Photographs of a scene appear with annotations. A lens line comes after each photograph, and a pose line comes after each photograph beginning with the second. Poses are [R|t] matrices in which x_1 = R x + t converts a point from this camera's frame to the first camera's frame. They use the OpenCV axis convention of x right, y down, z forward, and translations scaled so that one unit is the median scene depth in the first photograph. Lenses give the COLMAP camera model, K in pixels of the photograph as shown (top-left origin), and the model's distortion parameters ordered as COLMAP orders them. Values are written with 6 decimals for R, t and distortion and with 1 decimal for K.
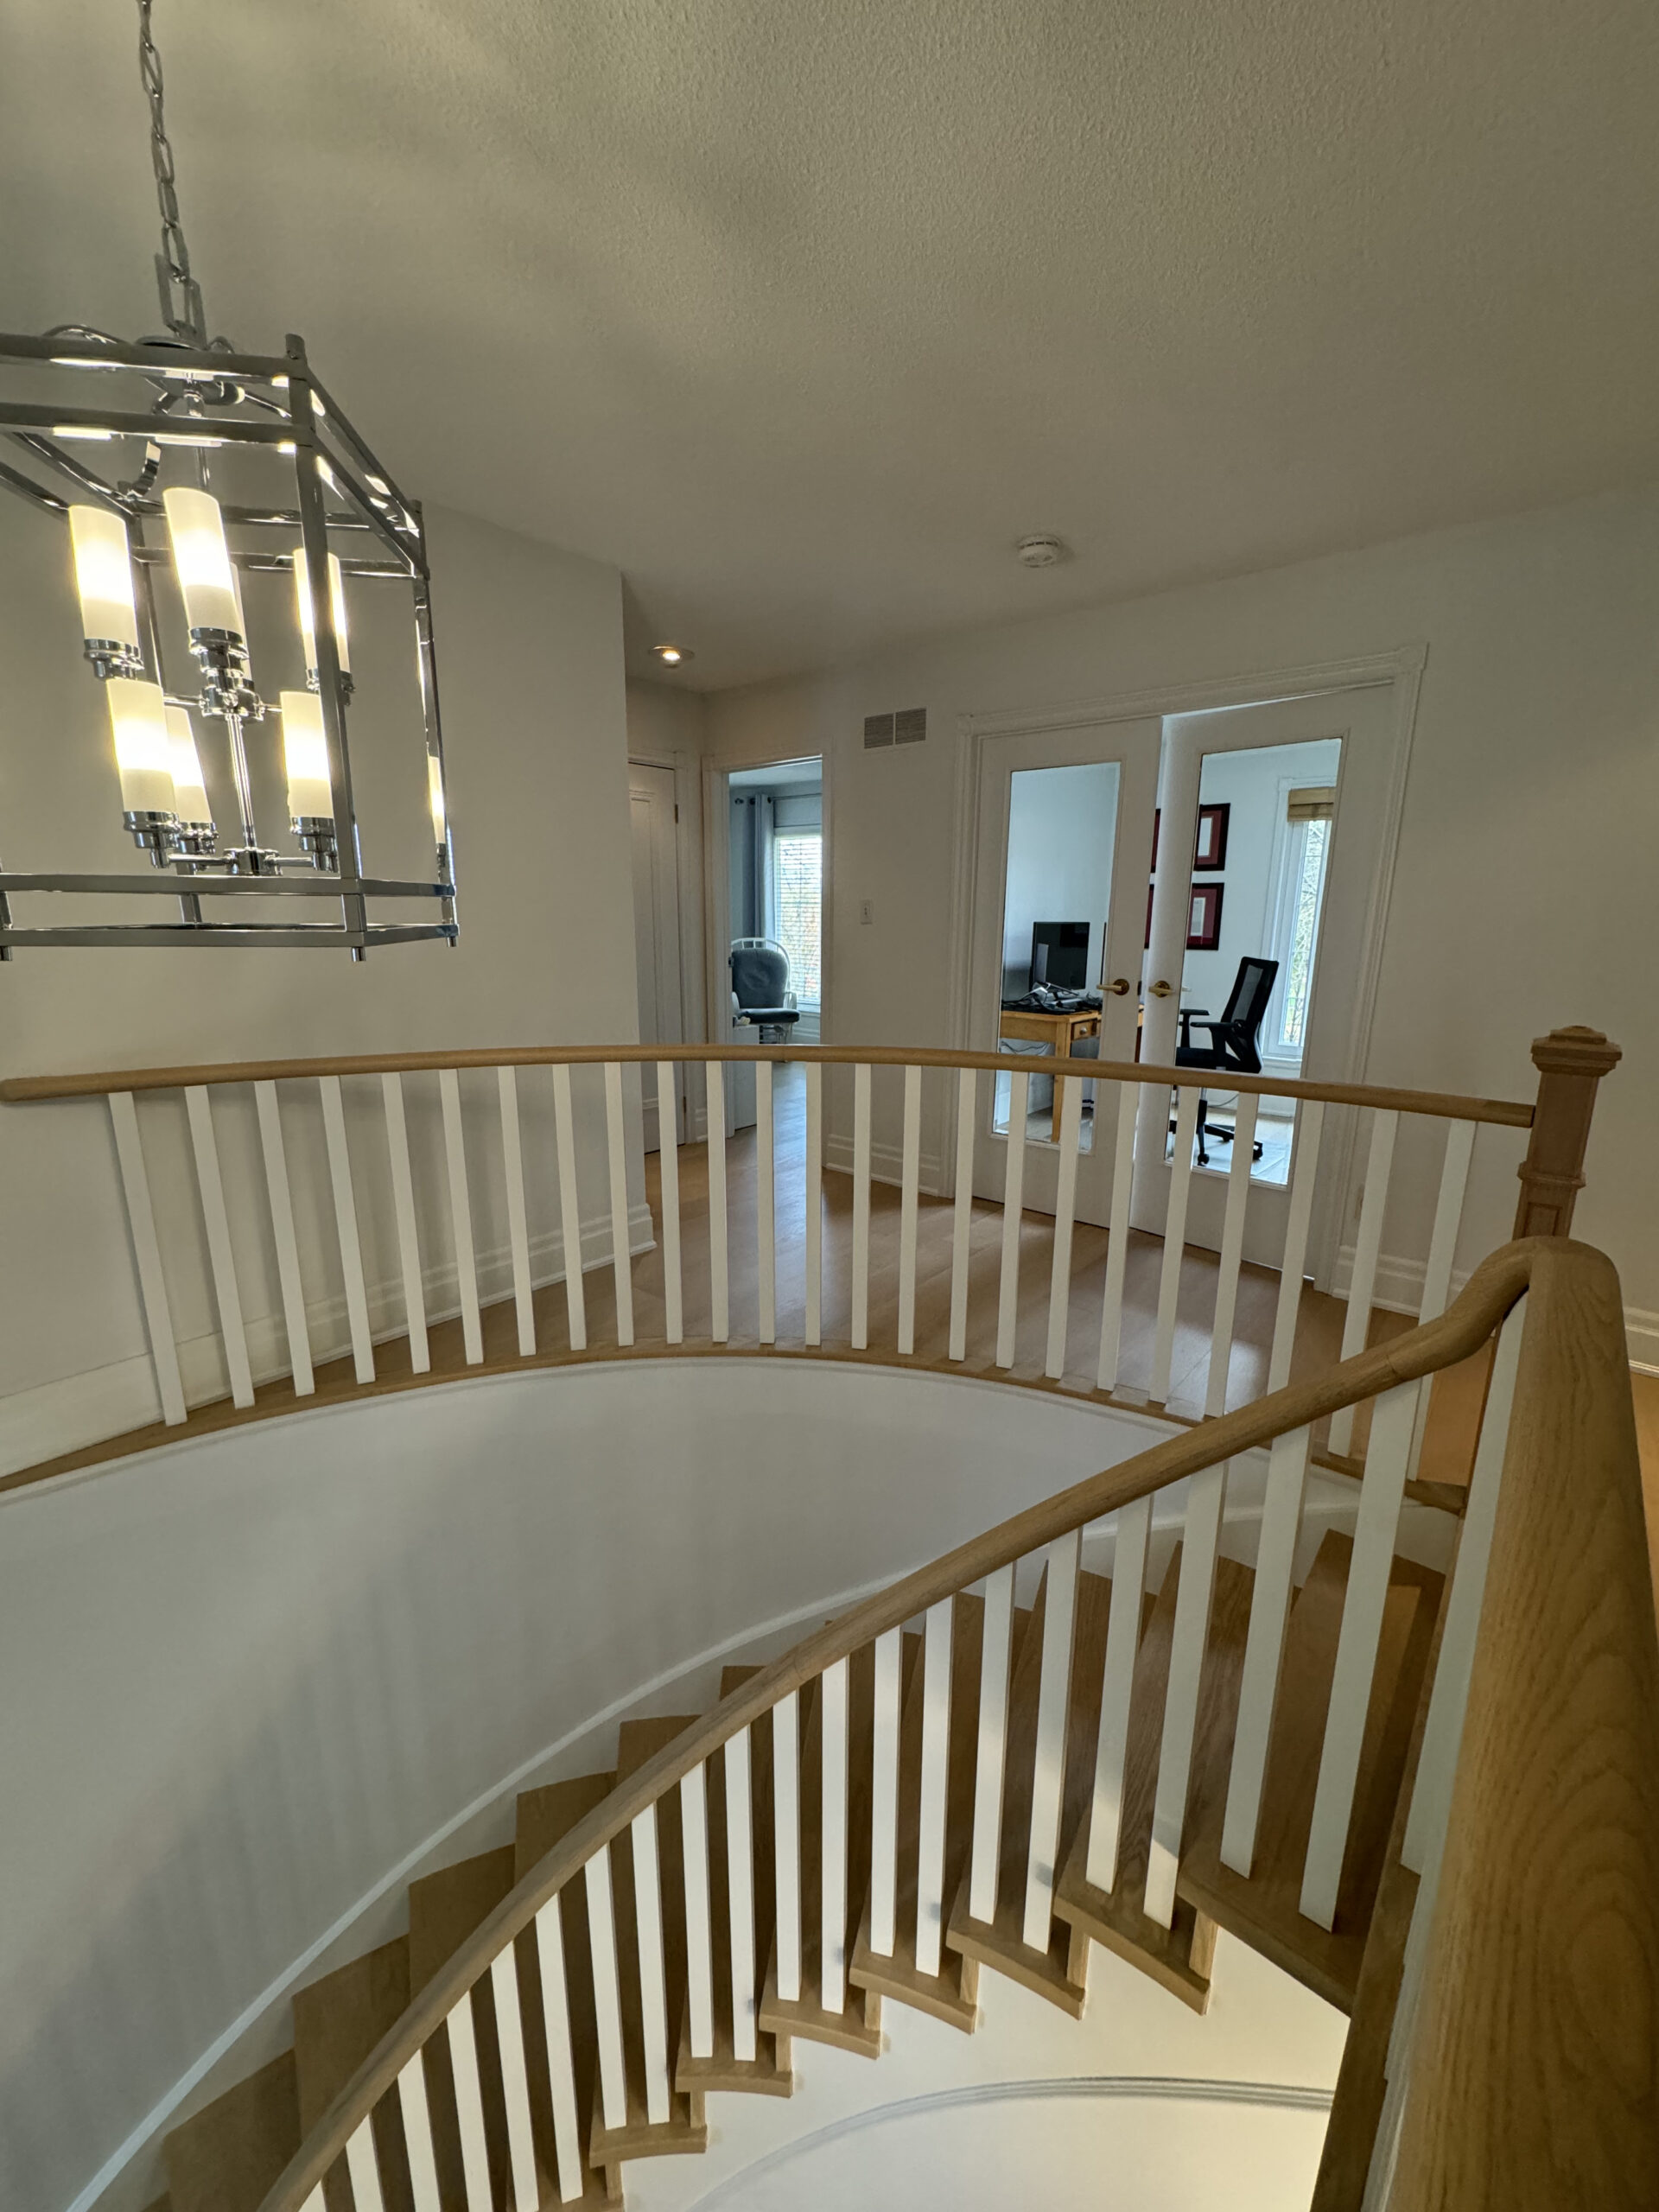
lens RADIAL K [[879.7, 0, 830.3], [0, 879.7, 1107.7], [0, 0, 1]] dist [-0.002307, 0.000347]
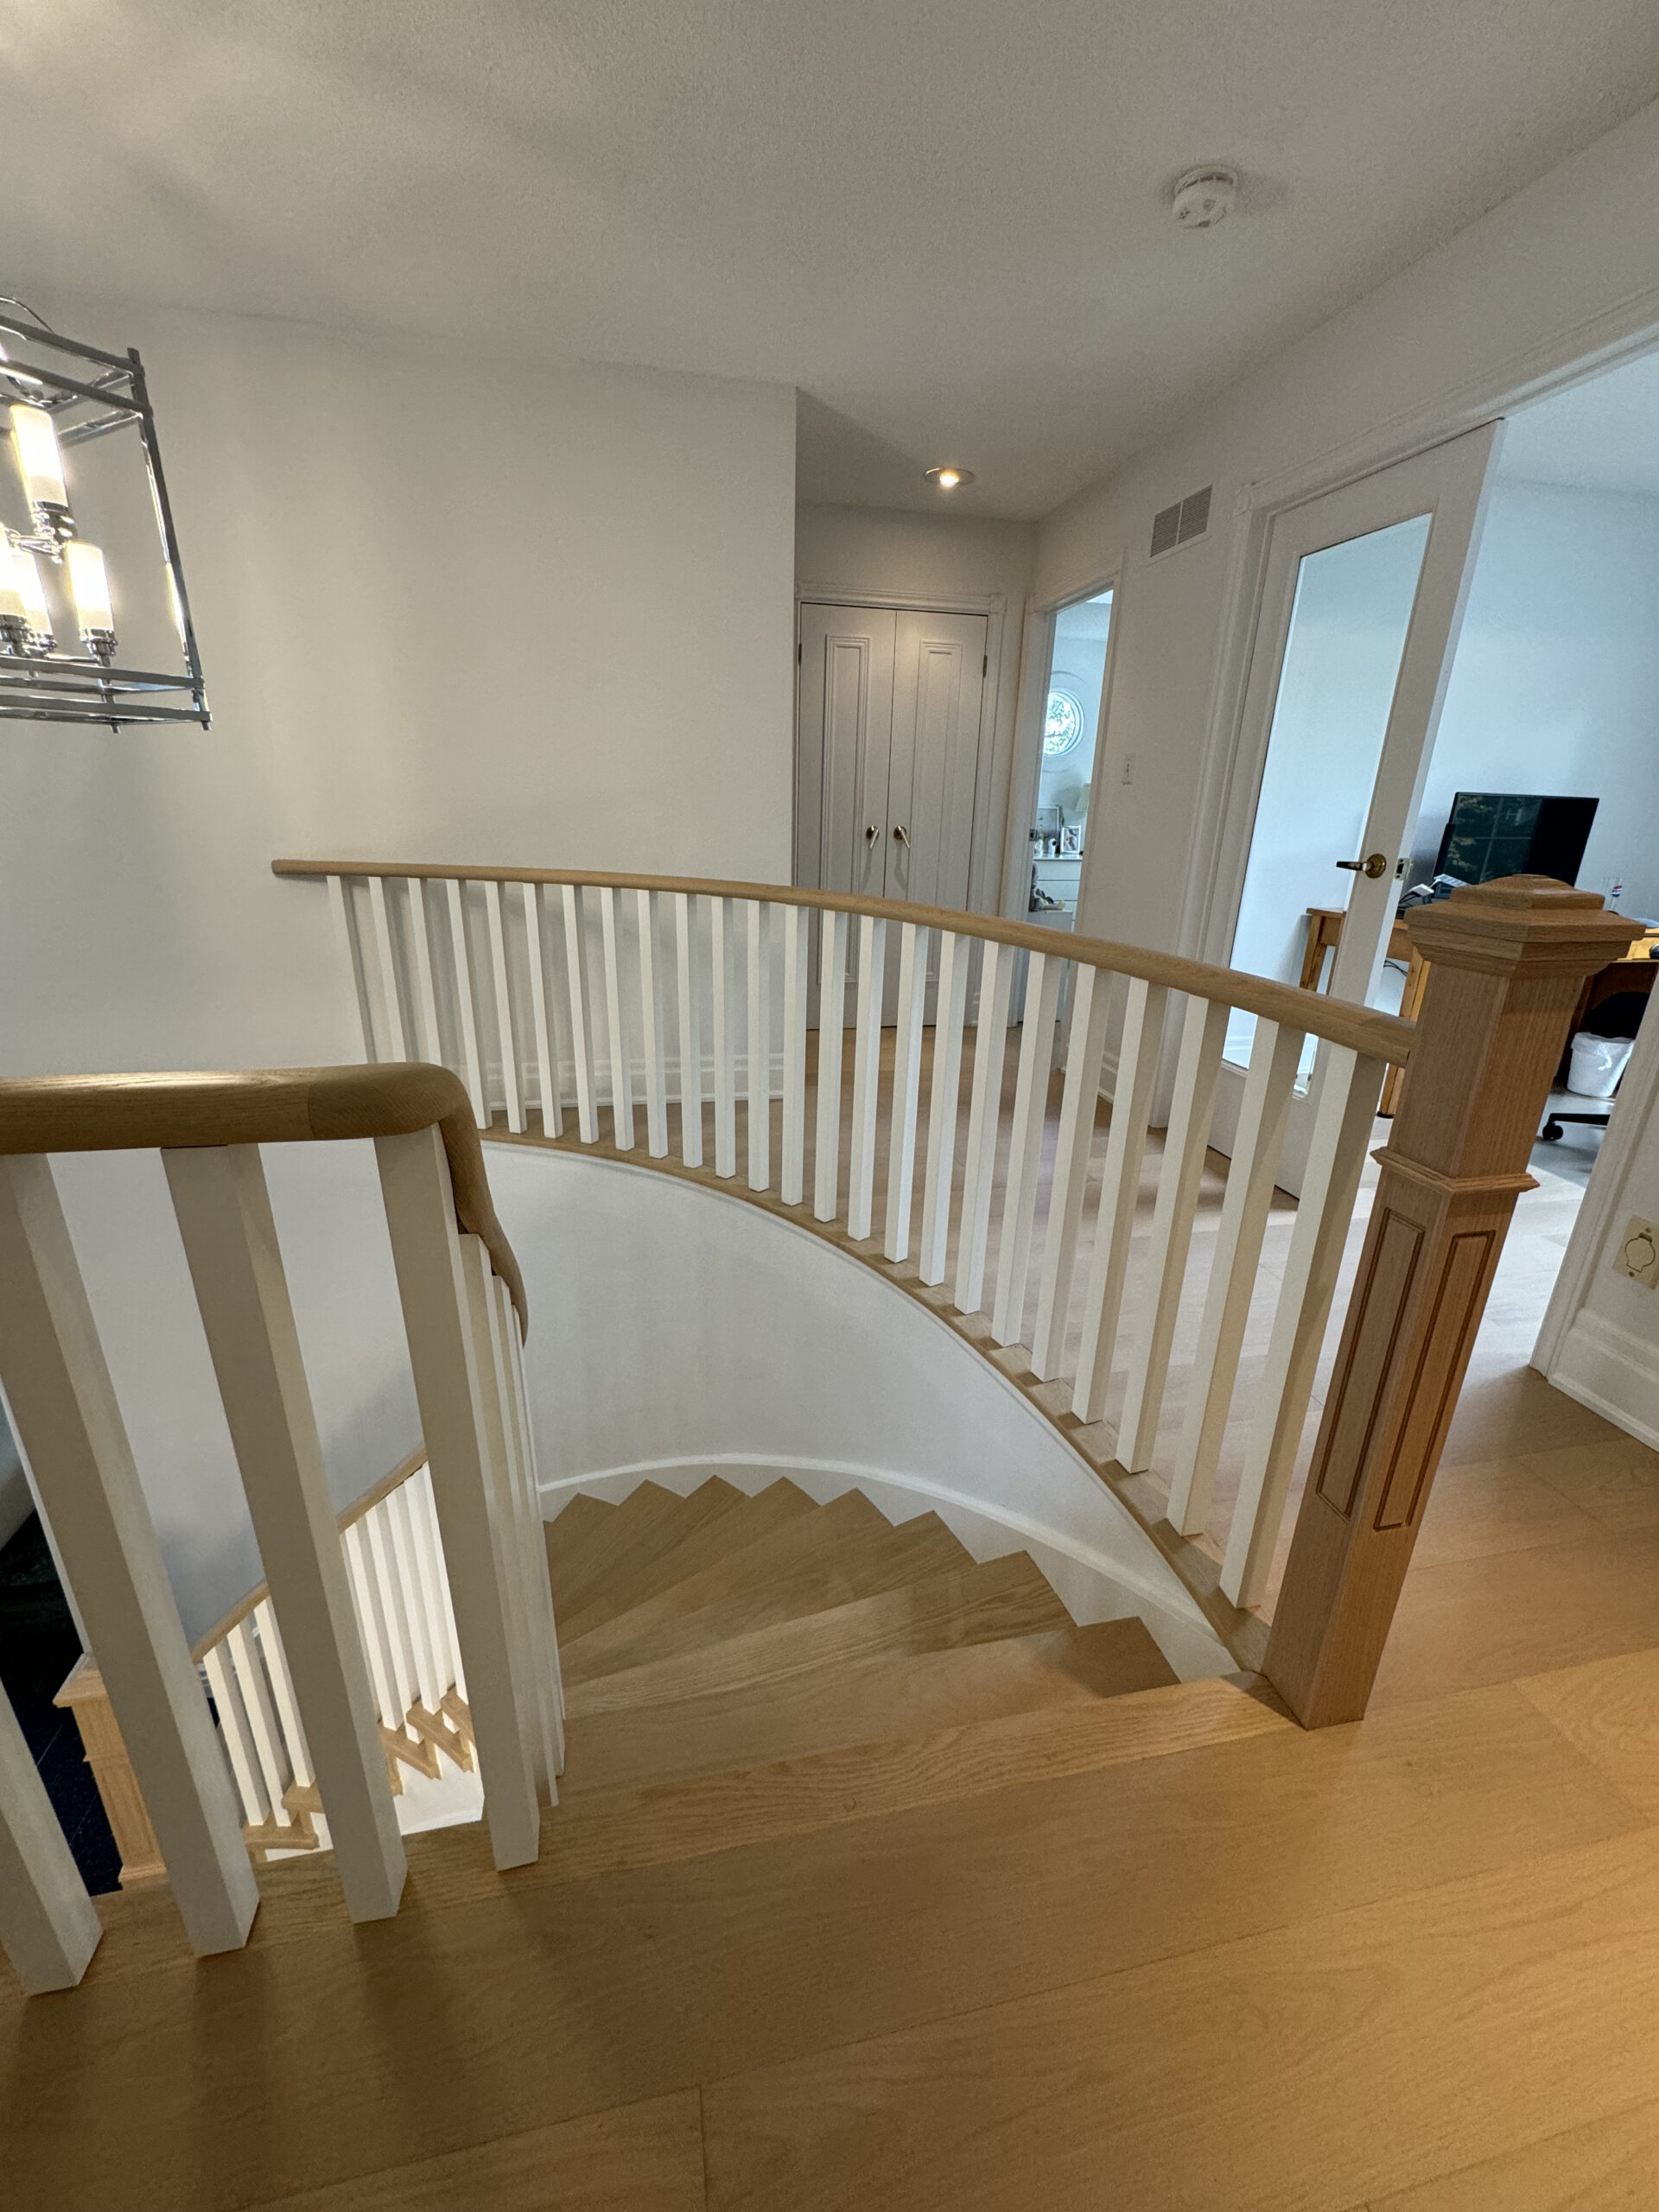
lens RADIAL K [[879.7, 0, 829.5], [0, 879.7, 1107.8], [0, 0, 1]] dist [-0.002307, 0.000347]
pose [[0.793069, 0.209724, -0.571889, 0.571221], [-0.150749, 0.977230, 0.149320, 0.012641], [0.590183, -0.032209, 0.806626, 0.249364]]
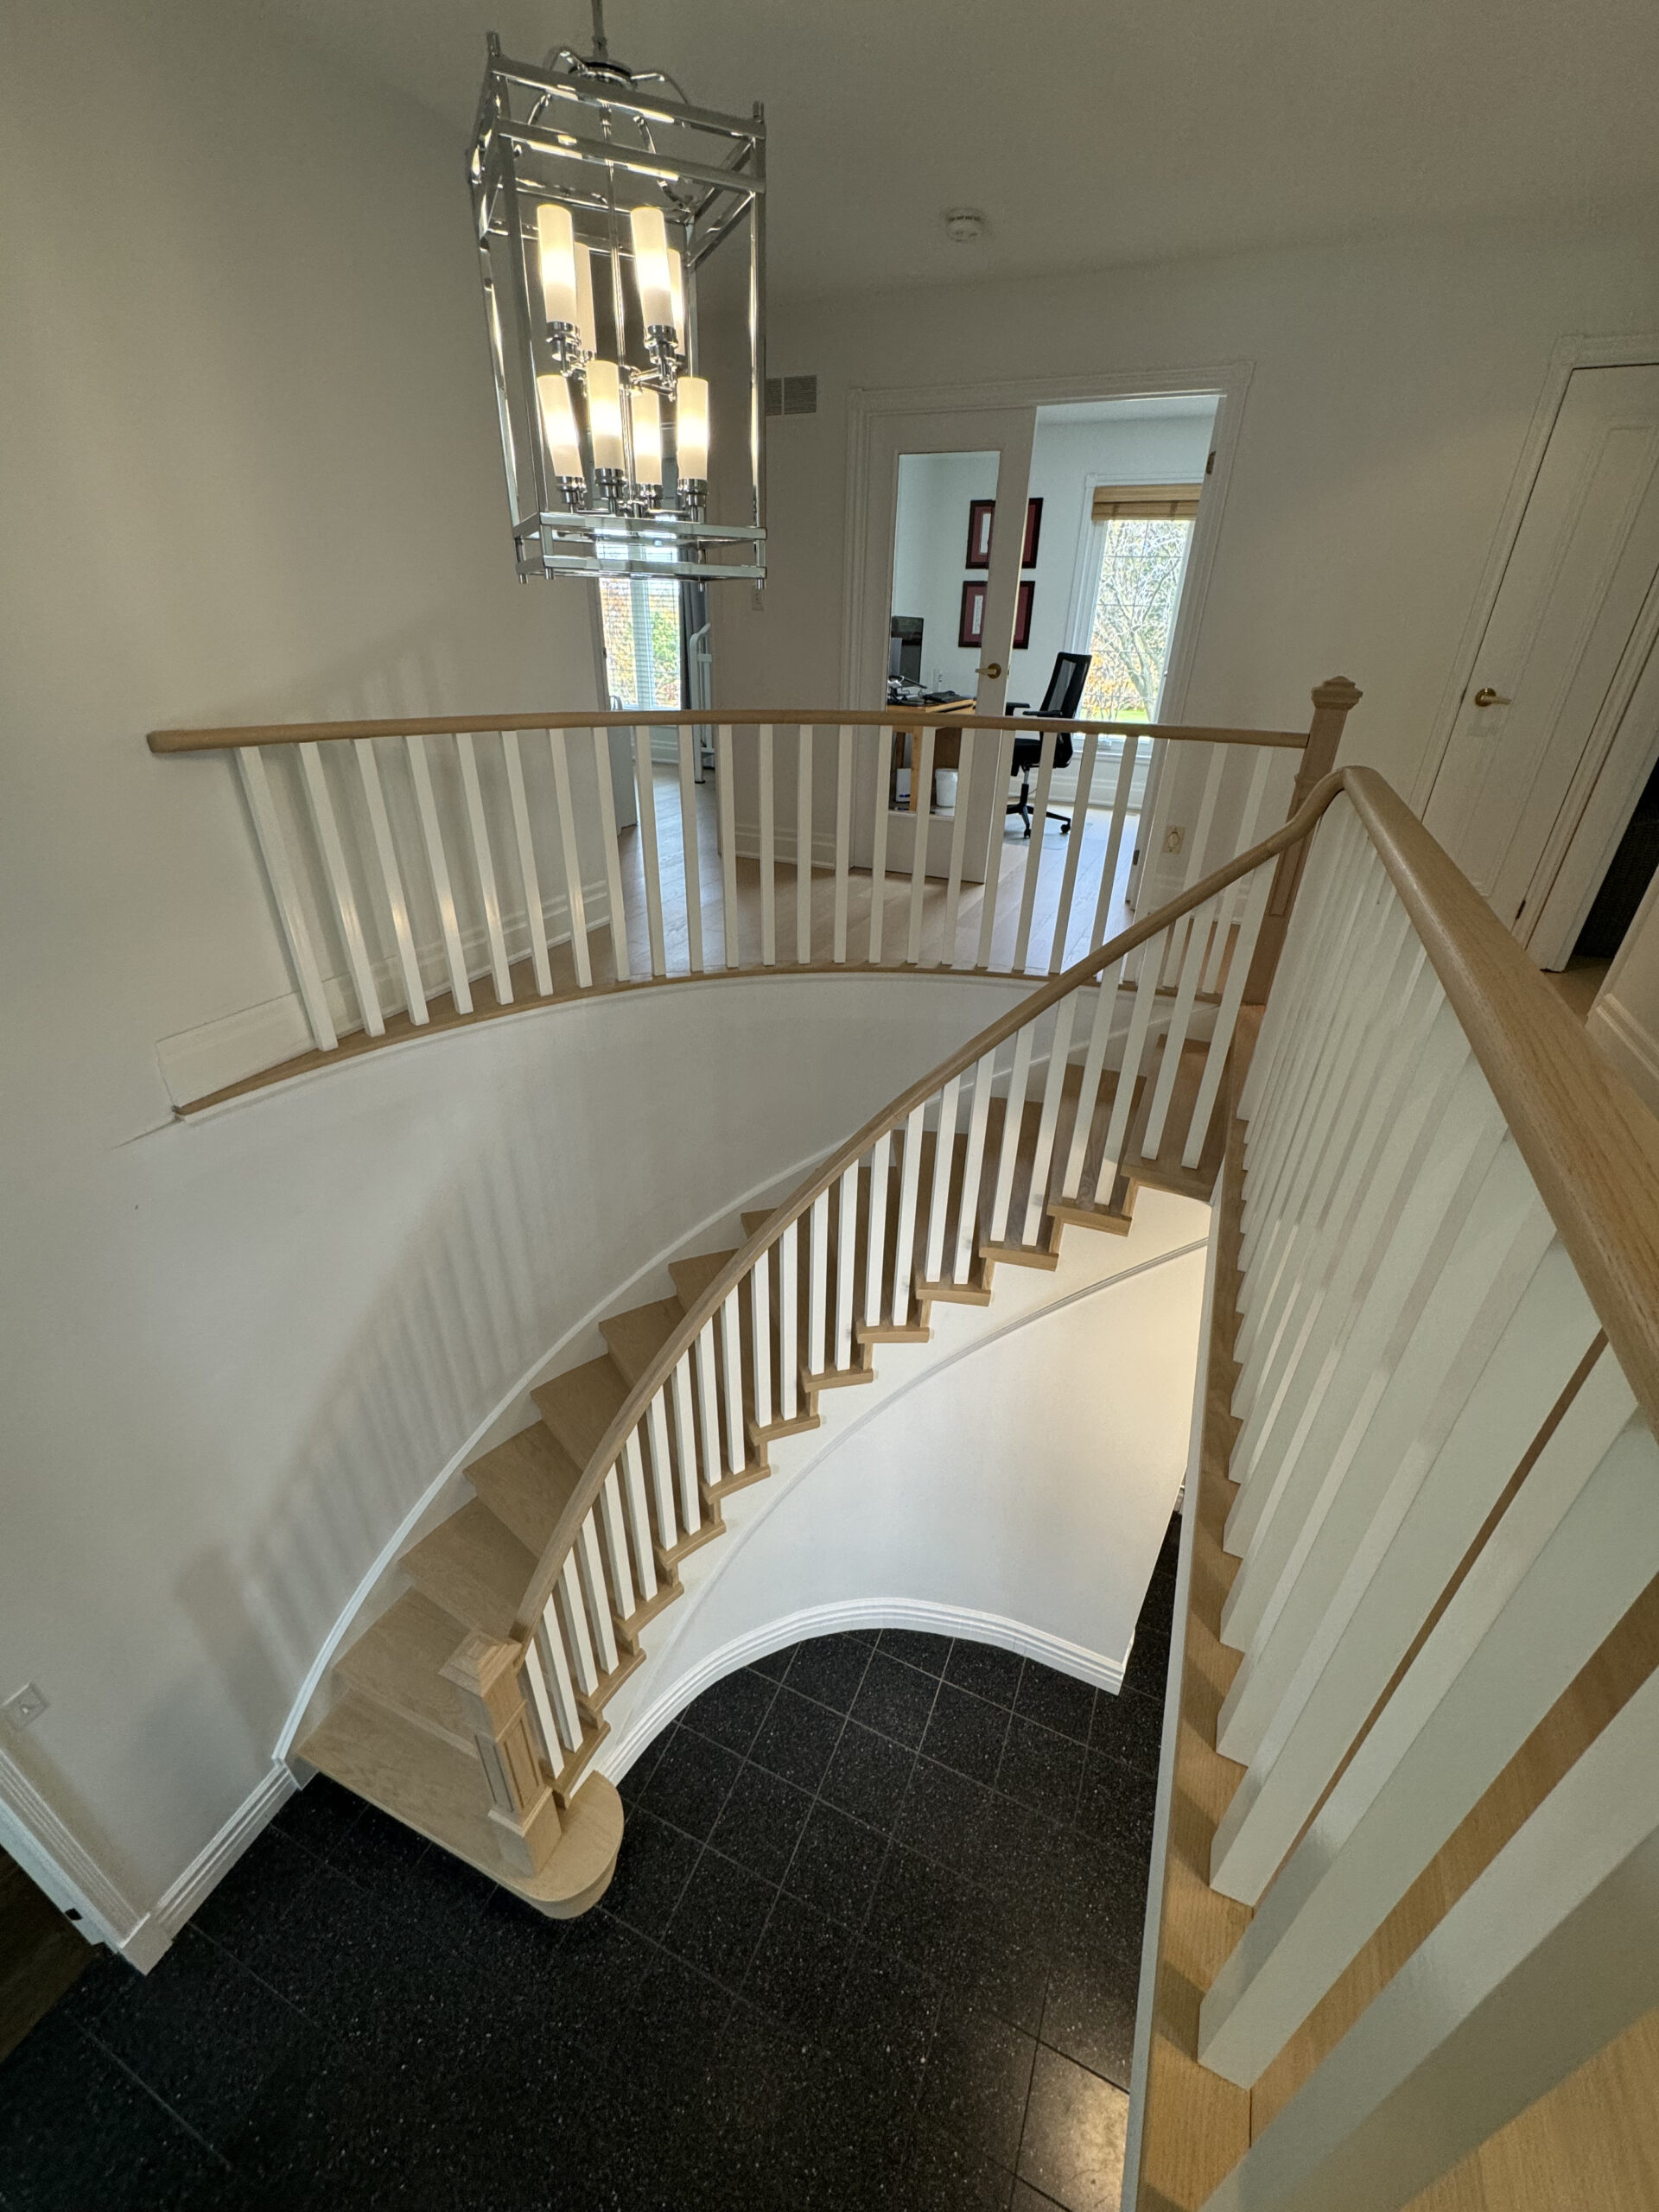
lens RADIAL K [[879.7, 0, 829.9], [0, 879.7, 1107.2], [0, 0, 1]] dist [-0.002307, 0.000347]
pose [[0.960421, -0.119342, 0.251693, -0.346792], [0.042996, 0.956257, 0.289351, 0.101598], [-0.275215, -0.267077, 0.923540, -0.275157]]
